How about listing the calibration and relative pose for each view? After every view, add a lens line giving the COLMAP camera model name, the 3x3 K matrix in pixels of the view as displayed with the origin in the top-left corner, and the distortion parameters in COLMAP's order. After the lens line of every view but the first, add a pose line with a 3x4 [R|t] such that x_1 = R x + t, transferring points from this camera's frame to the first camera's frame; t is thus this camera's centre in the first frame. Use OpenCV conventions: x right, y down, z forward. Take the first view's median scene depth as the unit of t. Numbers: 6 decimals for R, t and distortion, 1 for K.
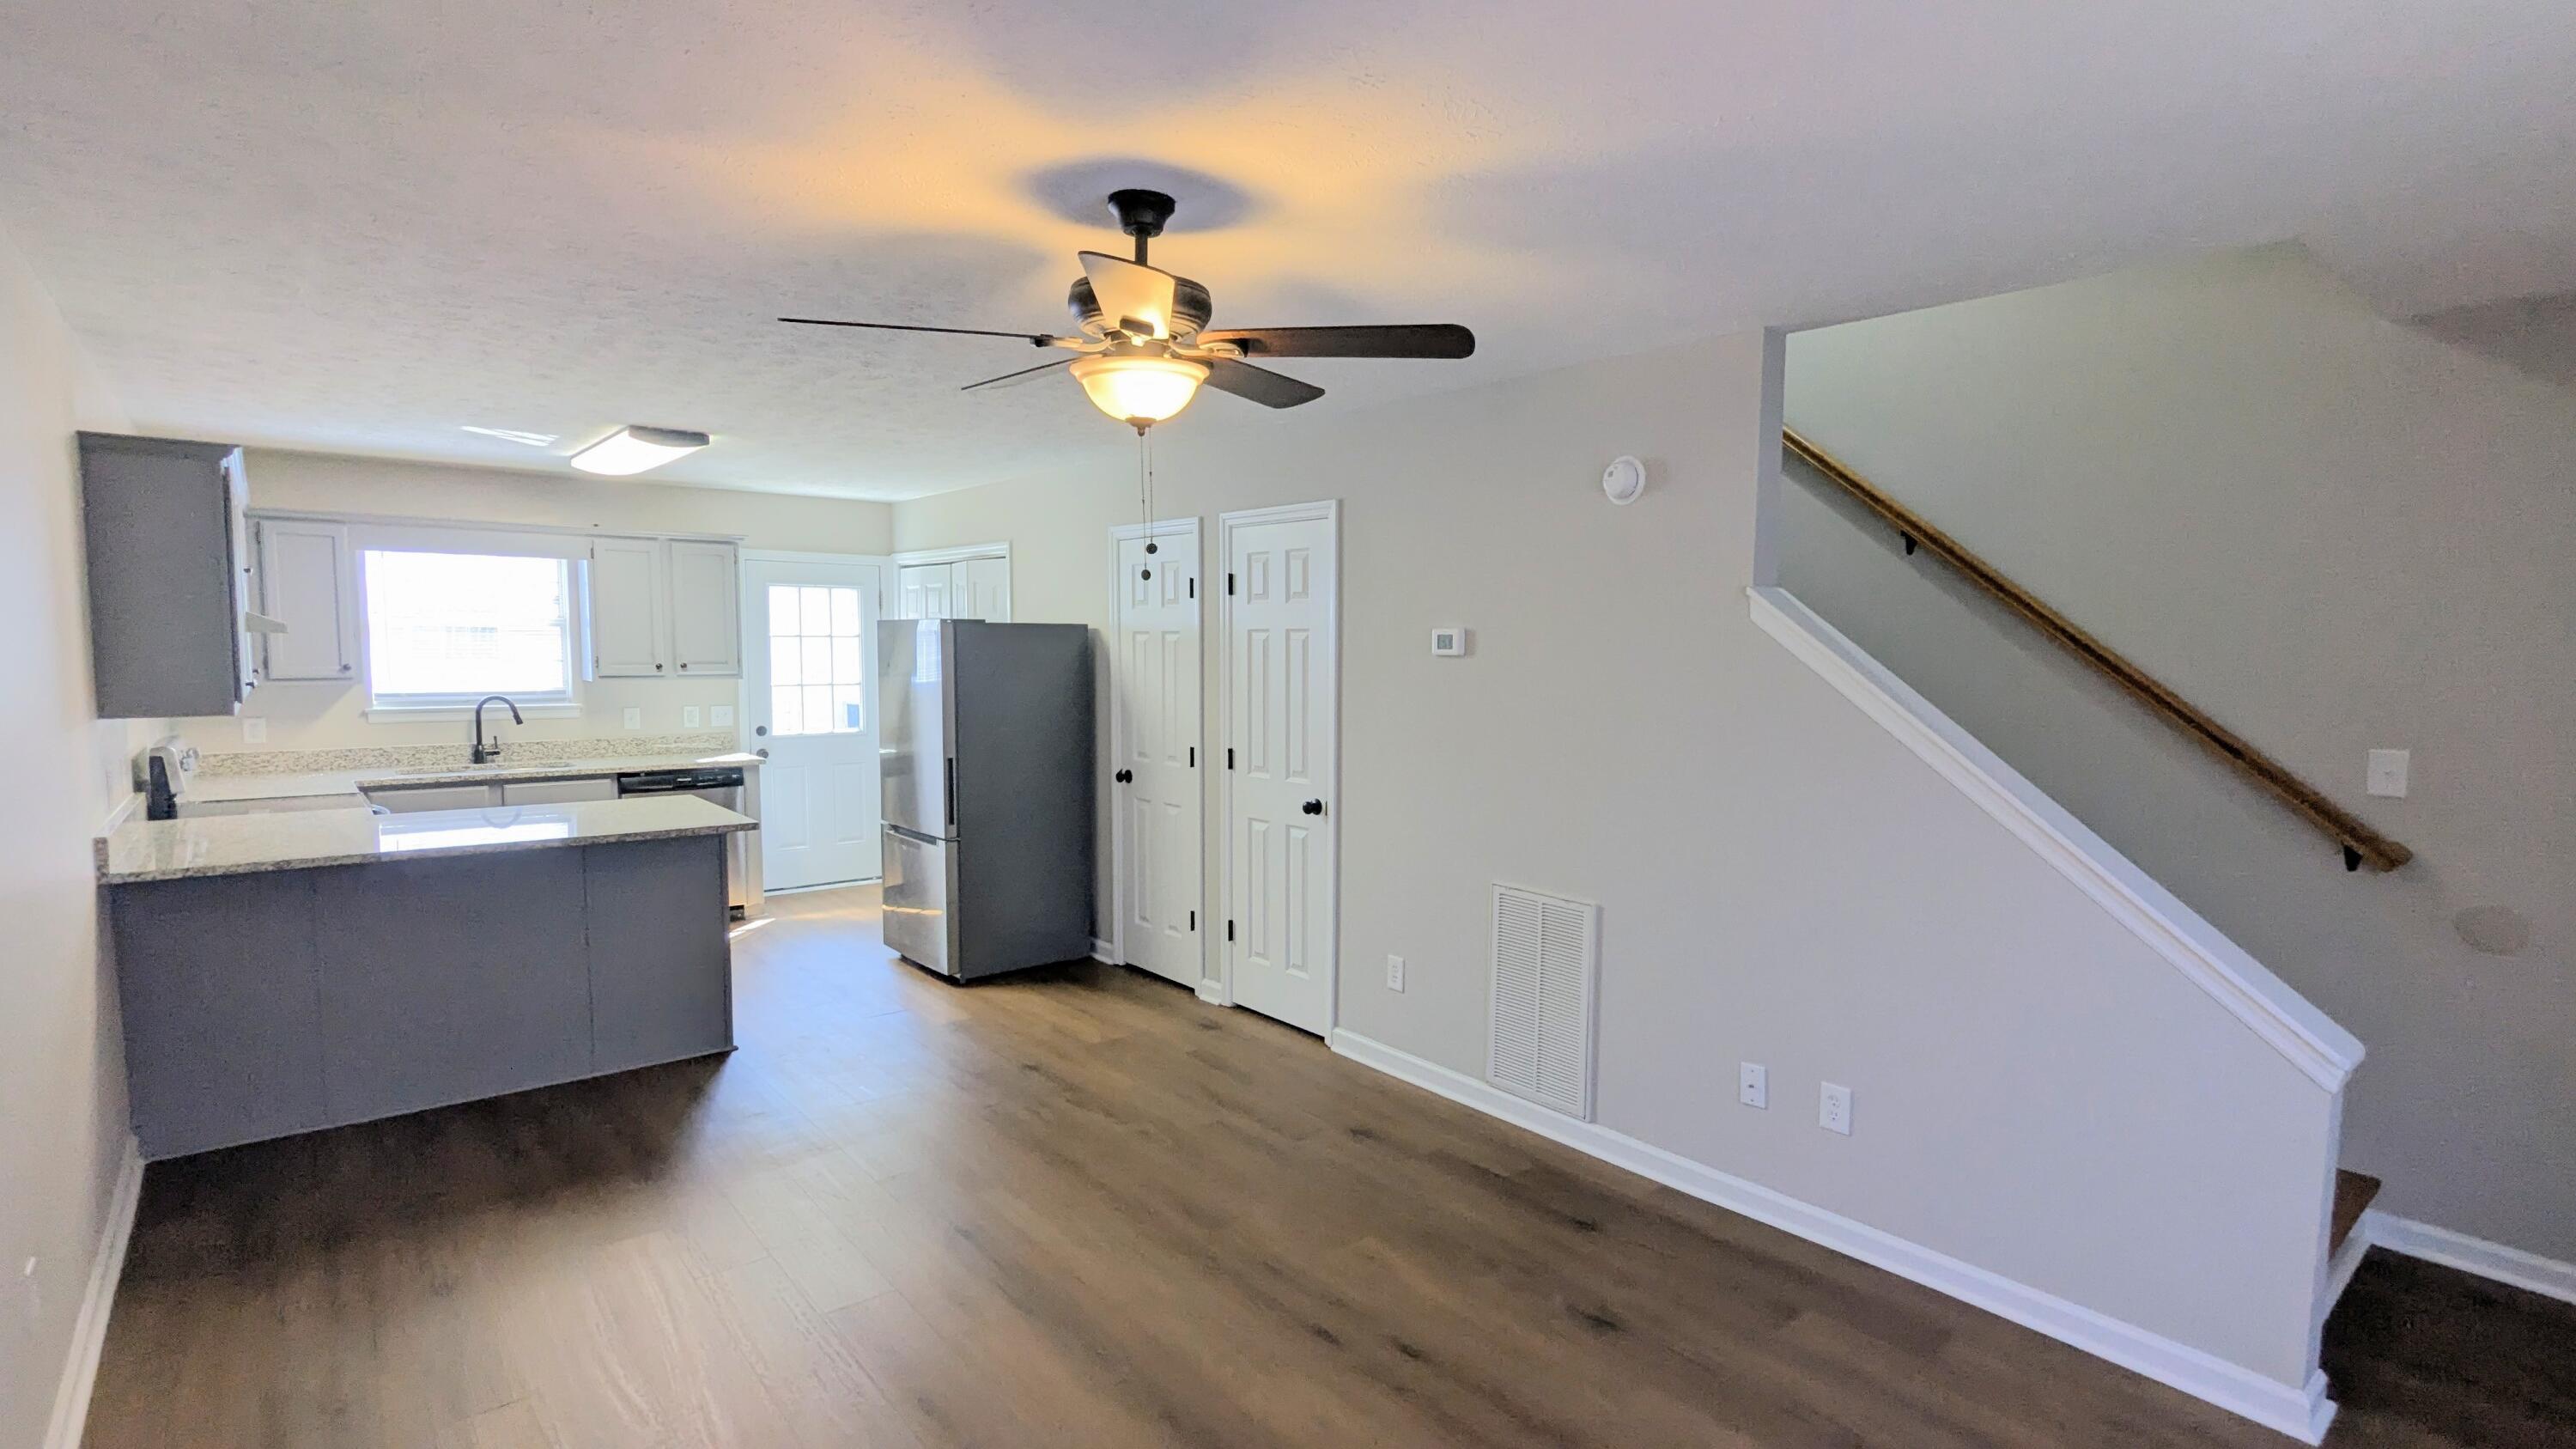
lens RADIAL K [[1209.4, 0, 1317.2], [0, 1209.4, 732.5], [0, 0, 1]] dist [0.002664, 0.000278]
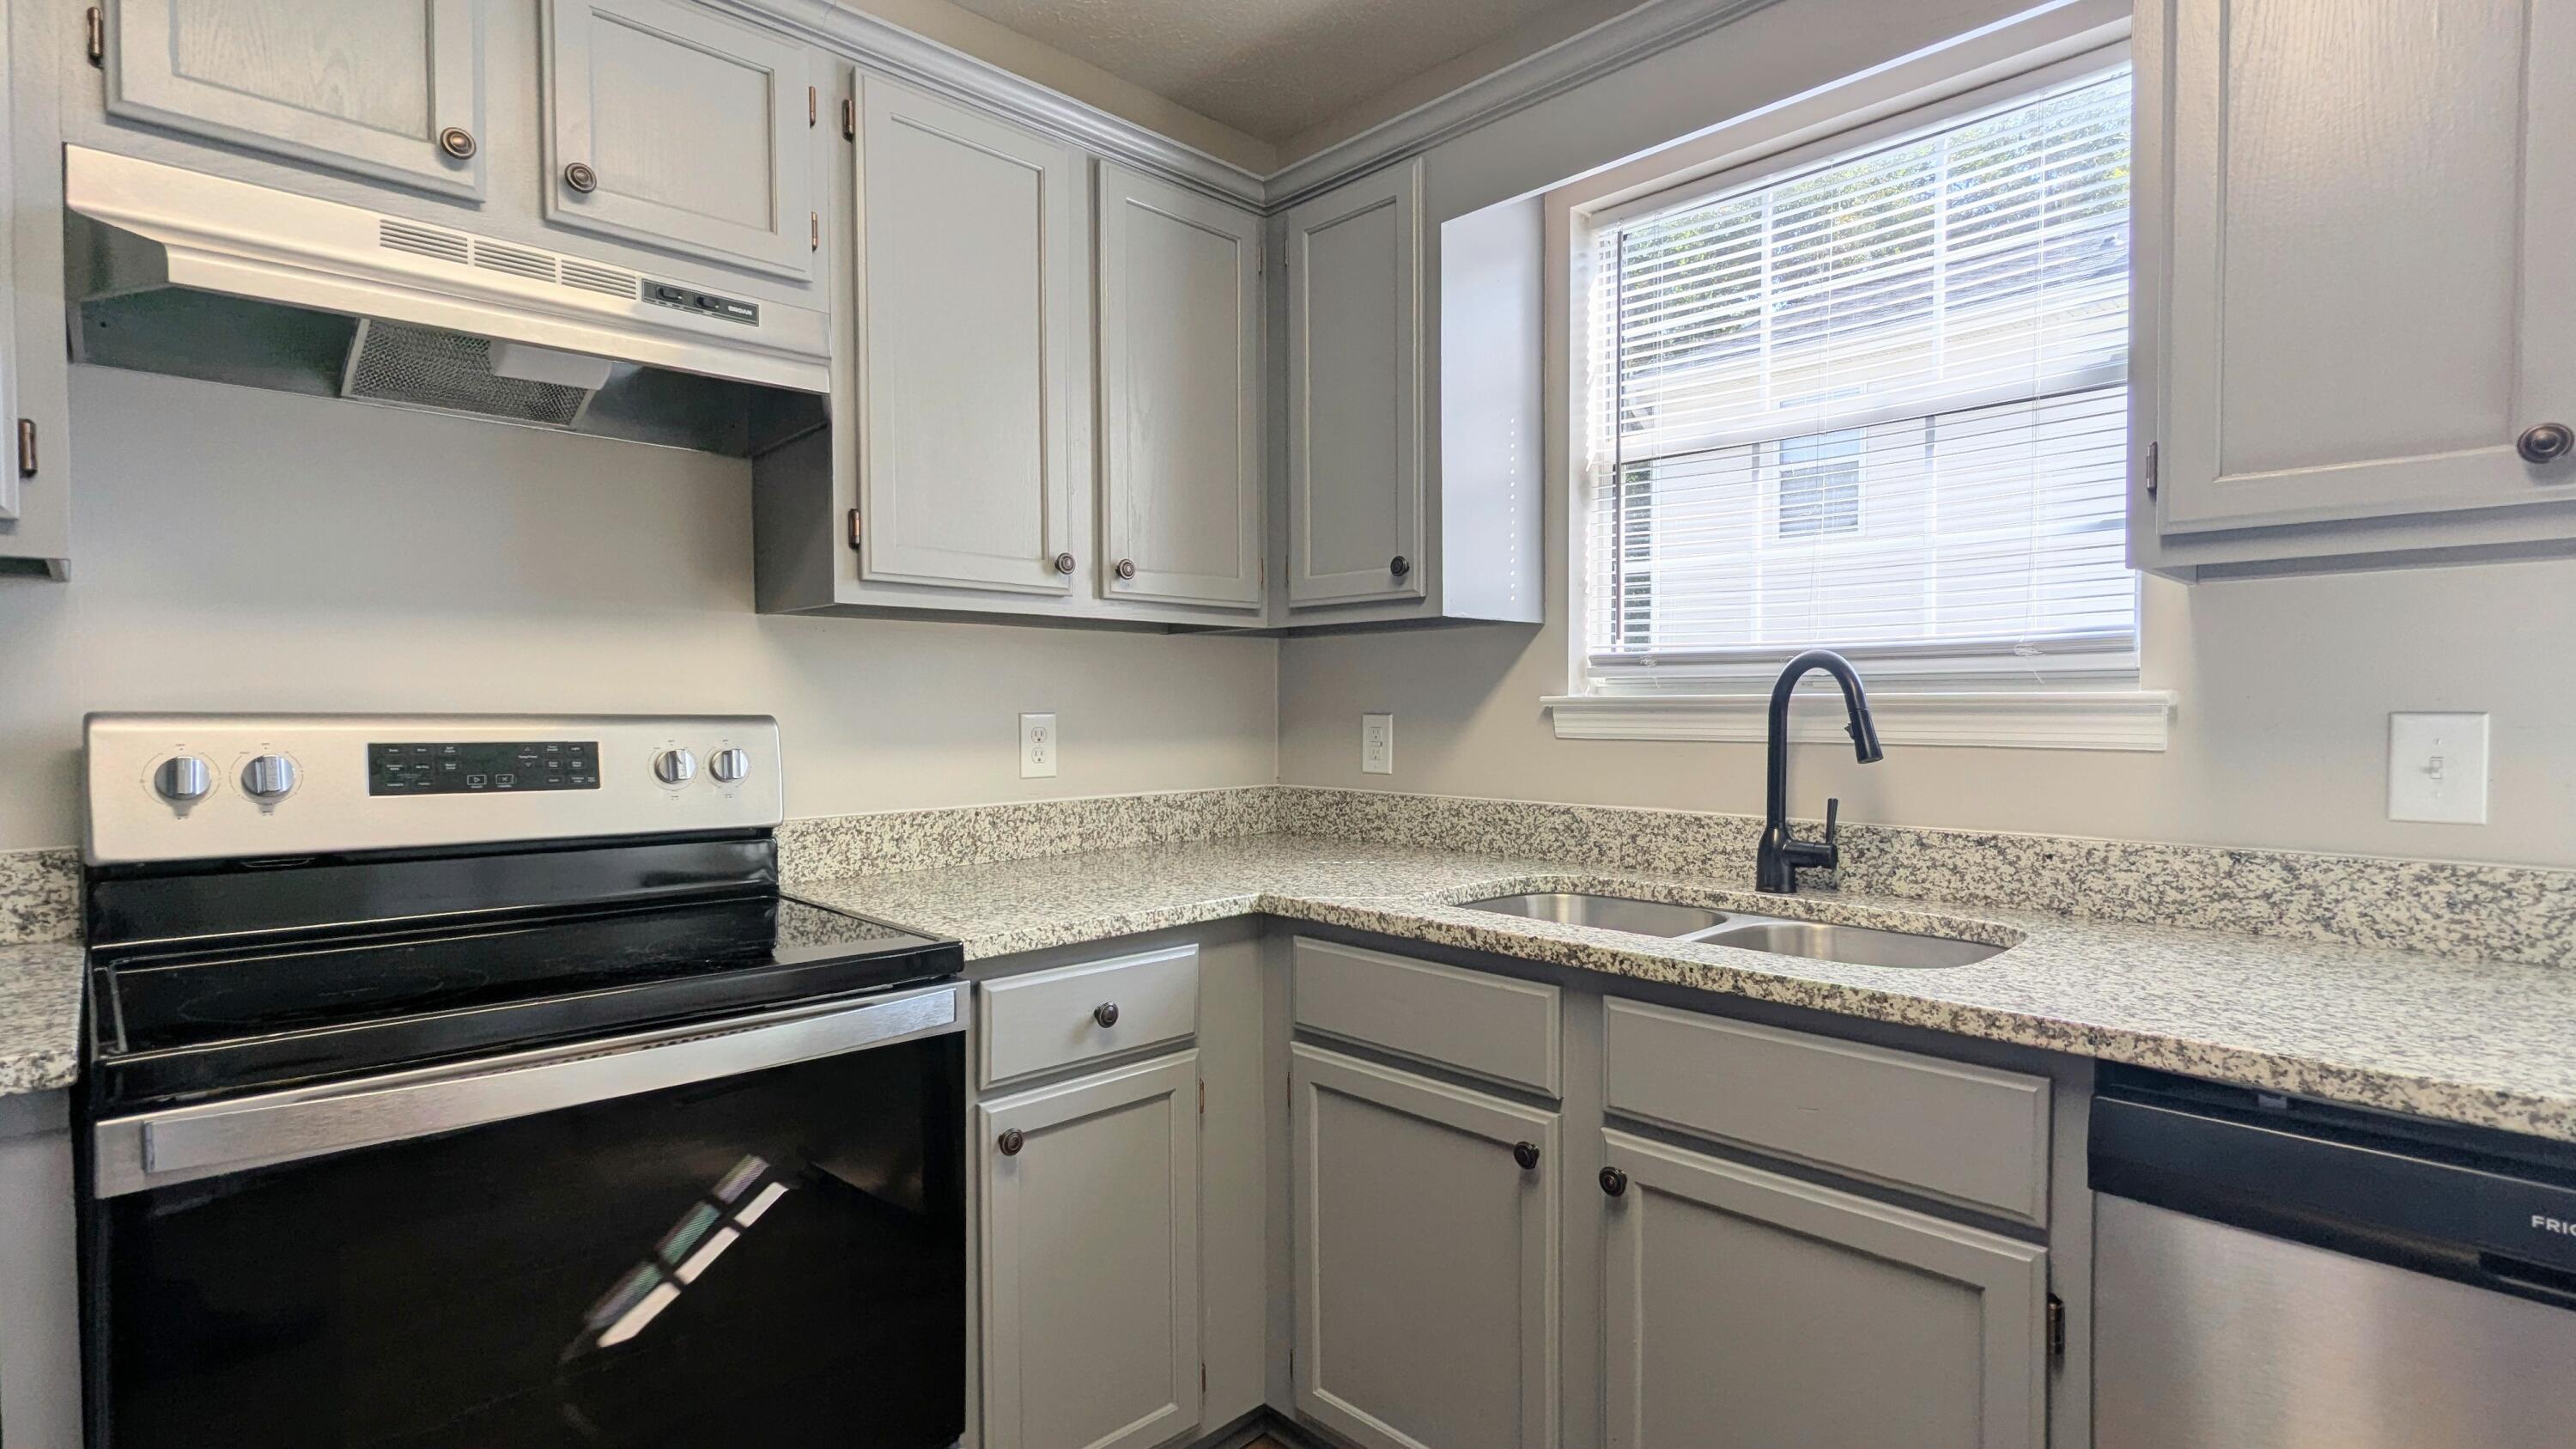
lens RADIAL K [[1209.4, 0, 1317.2], [0, 1209.4, 732.5], [0, 0, 1]] dist [0.002664, 0.000278]
pose [[0.079055, 0.008640, -0.996833, -0.456370], [-0.073350, 0.997302, 0.002827, -0.005220], [0.994168, 0.072894, 0.079476, 0.955497]]
